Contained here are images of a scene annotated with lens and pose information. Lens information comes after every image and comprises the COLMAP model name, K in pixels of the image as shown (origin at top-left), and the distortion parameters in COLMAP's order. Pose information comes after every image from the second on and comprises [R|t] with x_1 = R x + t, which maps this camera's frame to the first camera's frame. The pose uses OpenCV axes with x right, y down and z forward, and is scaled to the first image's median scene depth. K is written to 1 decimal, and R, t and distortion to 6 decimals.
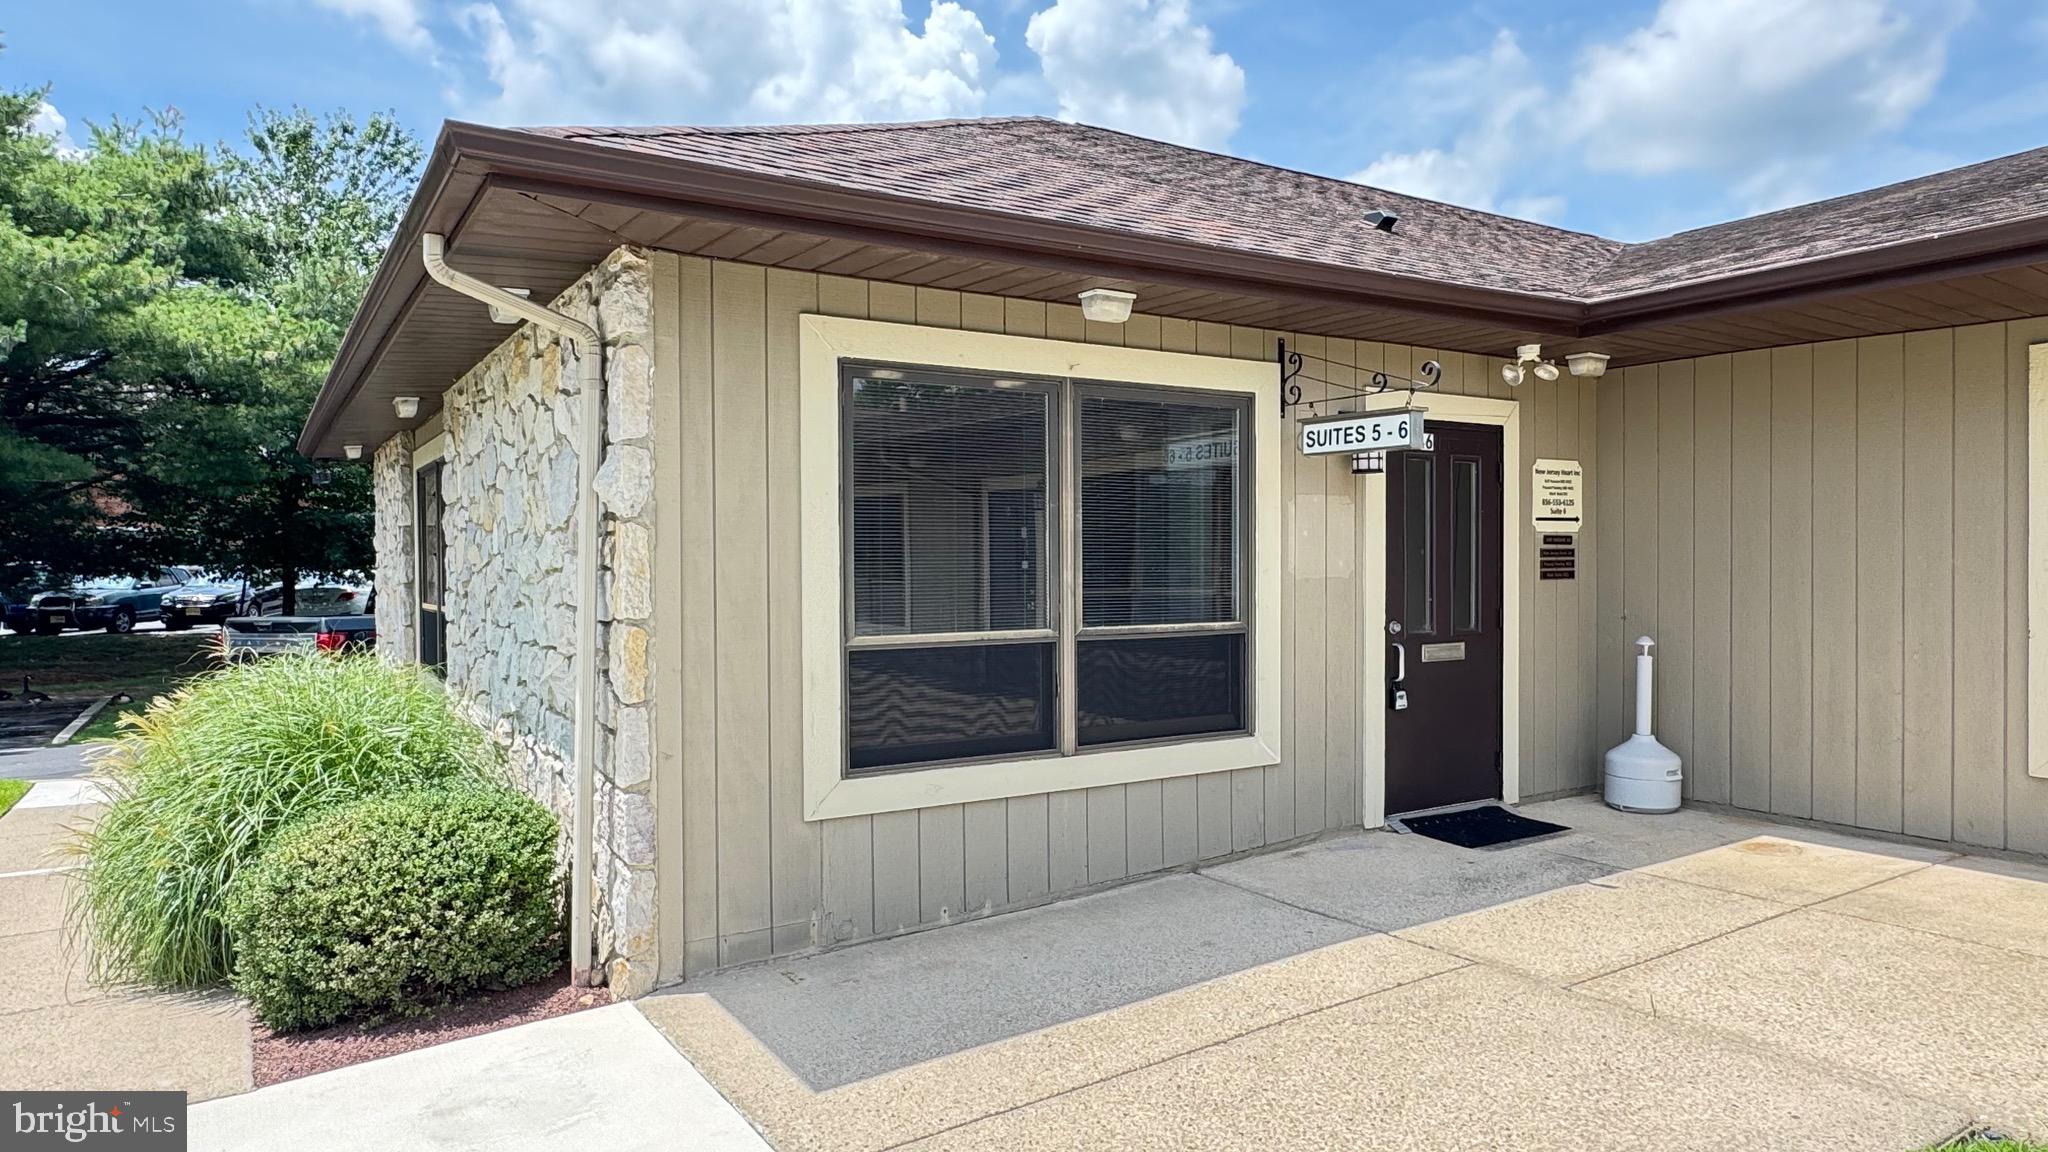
lens RADIAL K [[1265.8, 0, 1023.5], [0, 1265.8, 574.3], [0, 0, 1]] dist [0.001533, 0.000436]
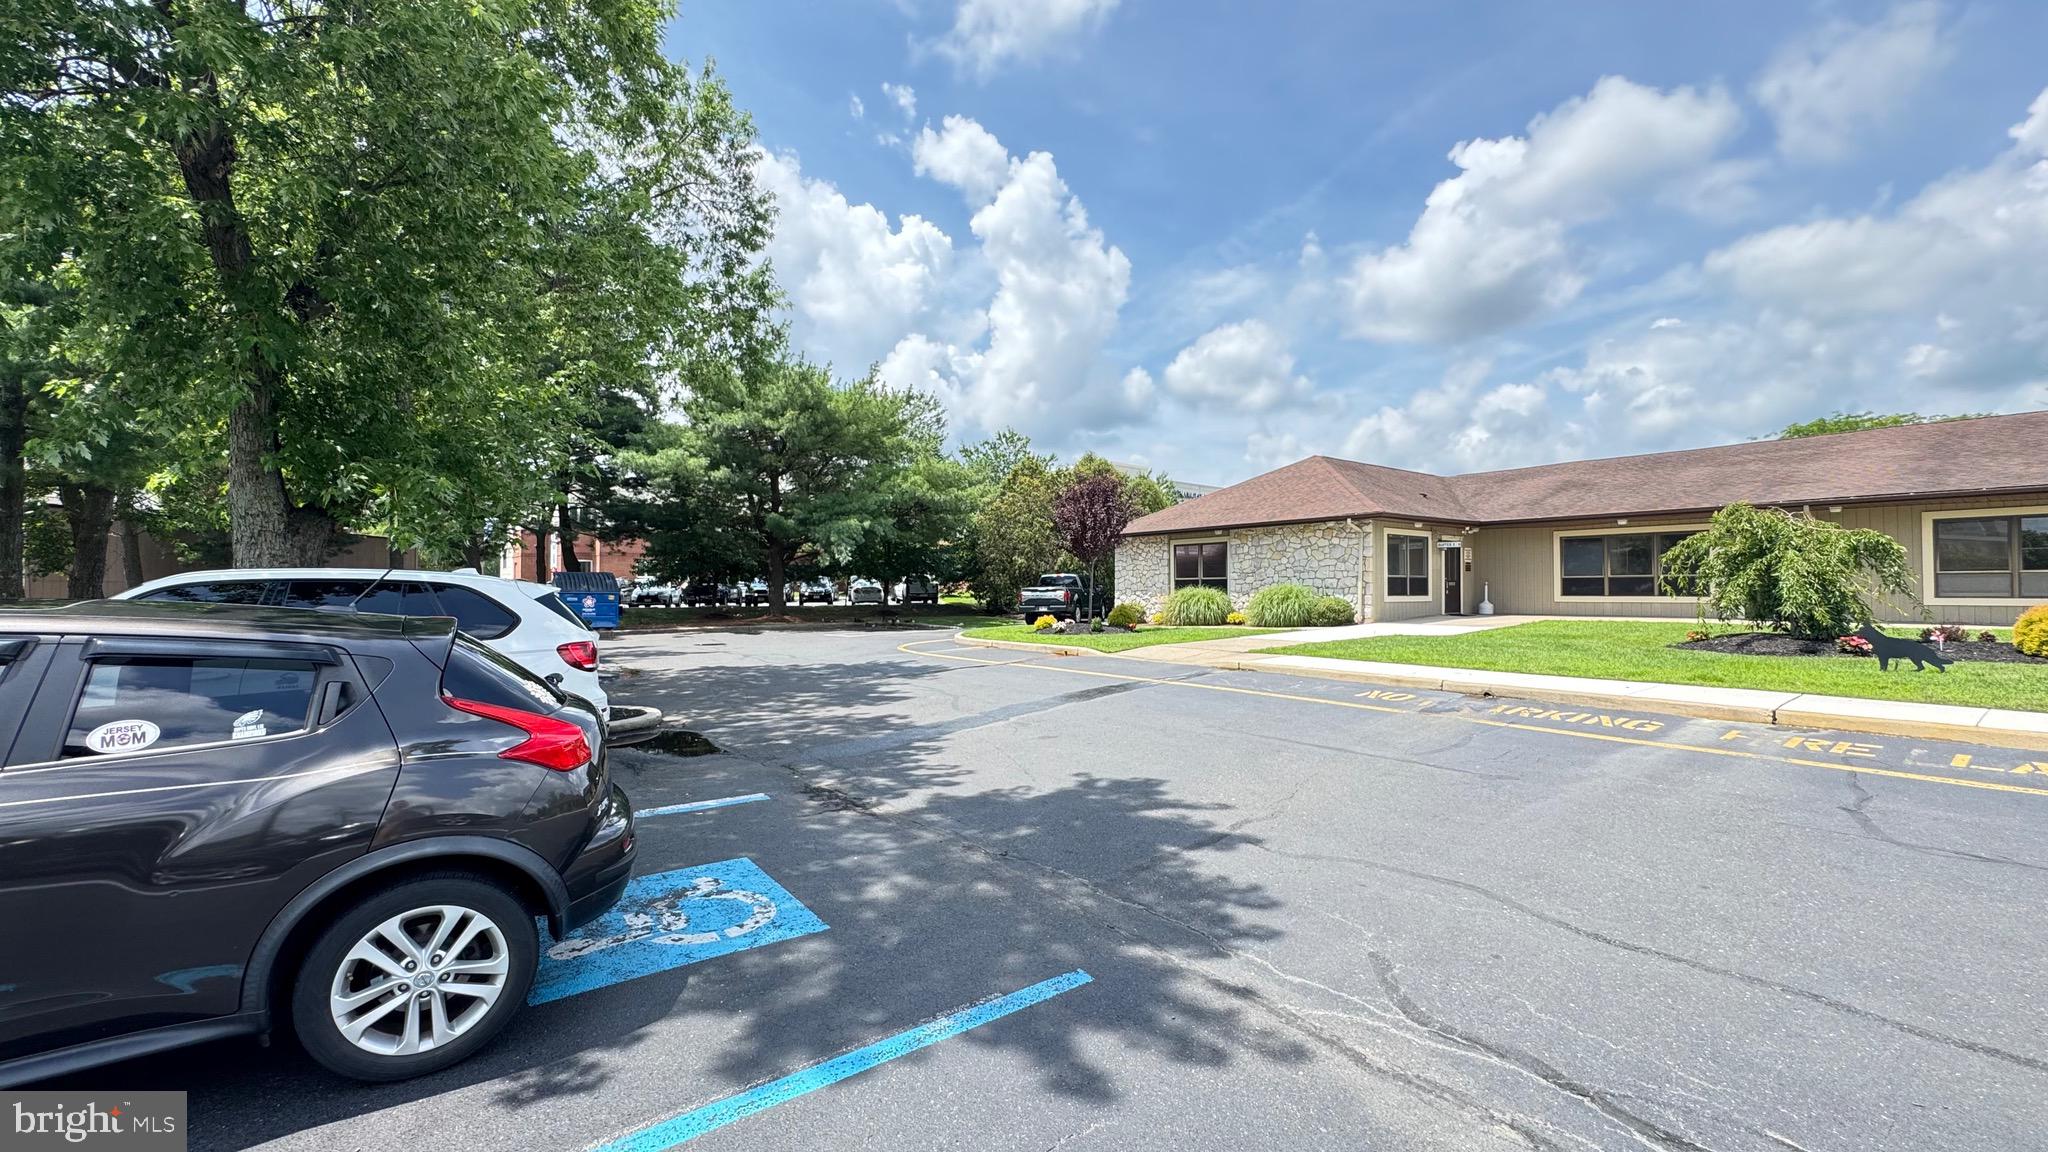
lens RADIAL K [[816.8, 0, 1025.1], [0, 816.8, 572.6], [0, 0, 1]] dist [-0.002014, -0.000278]
pose [[0.996477, 0.011173, 0.083117, -1.967987], [-0.008619, 0.999482, -0.031016, 0.152905], [-0.083420, 0.030190, 0.996057, -2.566301]]
